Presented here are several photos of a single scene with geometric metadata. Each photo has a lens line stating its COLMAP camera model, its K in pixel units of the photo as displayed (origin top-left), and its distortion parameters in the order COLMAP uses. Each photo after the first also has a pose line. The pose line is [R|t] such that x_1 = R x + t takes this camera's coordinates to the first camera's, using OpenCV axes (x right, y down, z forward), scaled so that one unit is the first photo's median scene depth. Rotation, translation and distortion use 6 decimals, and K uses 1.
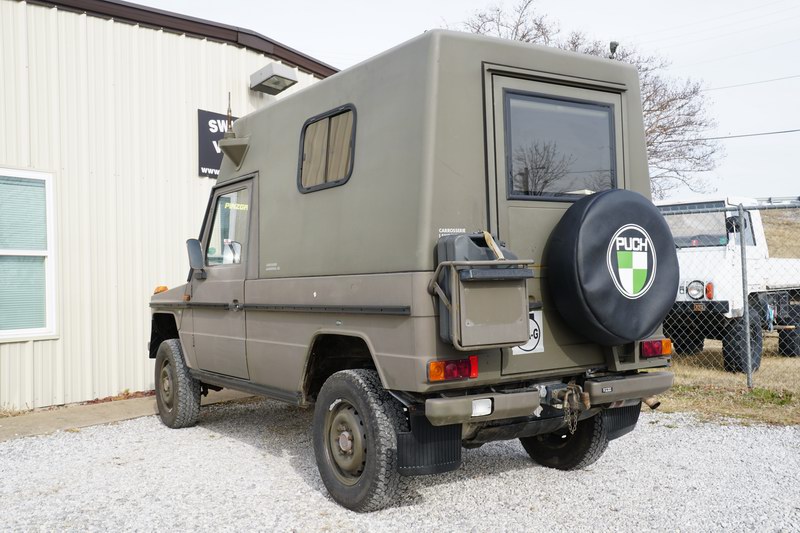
lens RADIAL K [[816.0, 0, 406.4], [0, 816.0, 266.2], [0, 0, 1]] dist [0.015377, 0.000000]
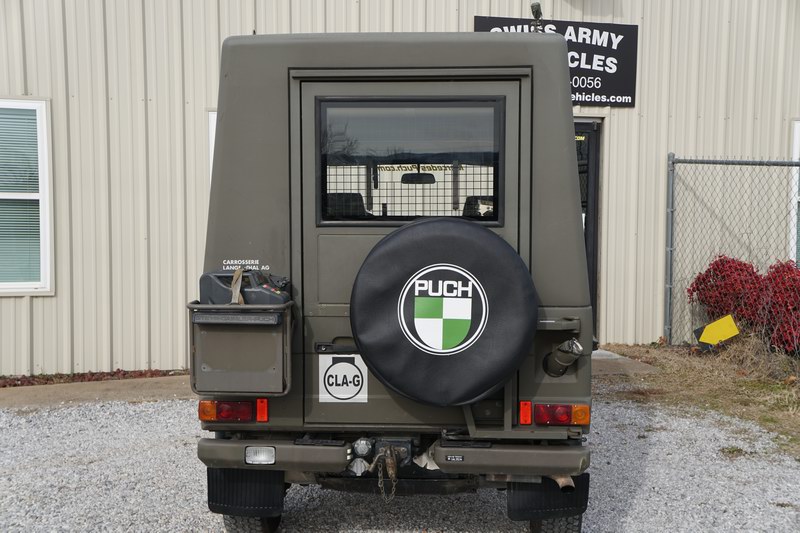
lens RADIAL K [[1167.1, 0, 399.4], [0, 1167.1, 273.3], [0, 0, 1]] dist [0.187089, 0.000000]
pose [[0.795360, 0.079023, -0.600965, 0.902340], [-0.012240, 0.993357, 0.114421, -0.167370], [0.606014, -0.083650, 0.791043, 0.056267]]
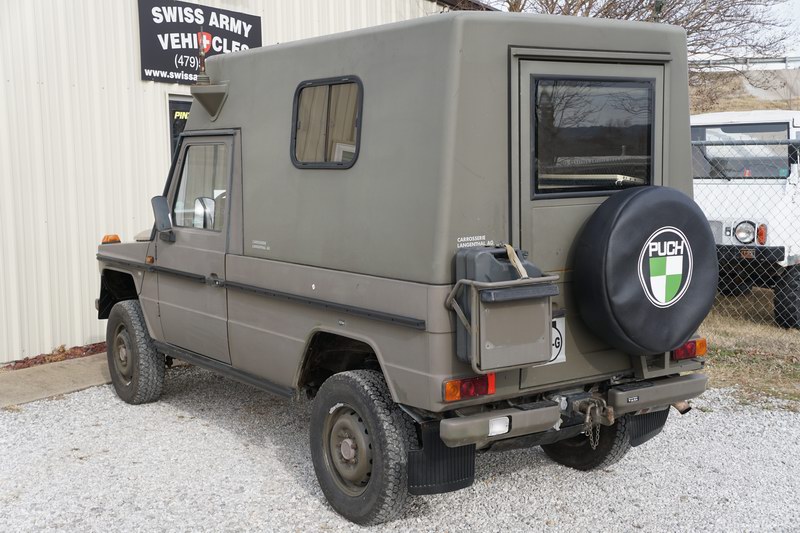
lens RADIAL K [[1051.5, 0, 404.9], [0, 1051.5, 266.3], [0, 0, 1]] dist [0.168557, 0.000000]
pose [[0.999601, 0.011521, 0.025808, -0.044696], [-0.014682, 0.991940, 0.125854, -0.146480], [-0.024150, -0.126183, 0.991713, -0.166109]]
